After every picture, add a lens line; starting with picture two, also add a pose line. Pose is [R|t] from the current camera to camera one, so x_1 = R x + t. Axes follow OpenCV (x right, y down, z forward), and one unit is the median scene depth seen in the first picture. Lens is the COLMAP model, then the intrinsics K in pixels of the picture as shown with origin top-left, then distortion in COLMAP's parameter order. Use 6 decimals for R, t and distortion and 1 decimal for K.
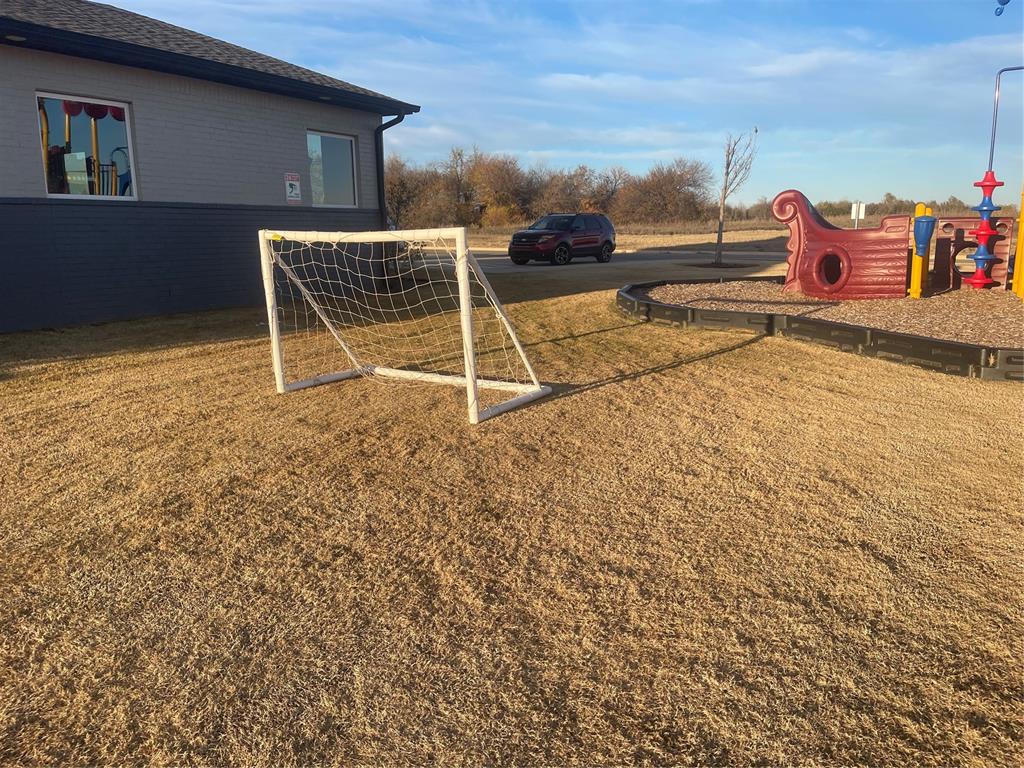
lens RADIAL K [[771.7, 0, 507.4], [0, 771.7, 319.2], [0, 0, 1]] dist [0.028915, -0.027236]
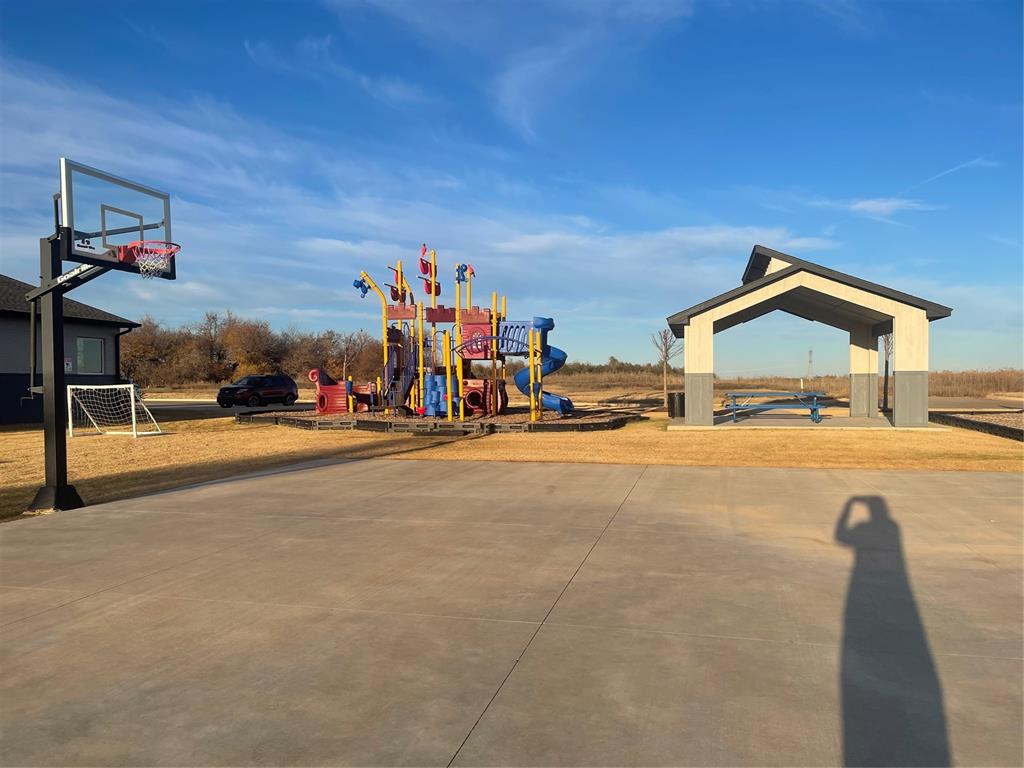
lens RADIAL K [[765.6, 0, 503.8], [0, 765.6, 391.3], [0, 0, 1]] dist [0.073975, -0.097037]
pose [[0.960625, -0.003289, 0.277829, 0.031061], [0.033332, 0.994073, -0.103482, 0.018042], [-0.275841, 0.108668, 0.955041, -0.152830]]
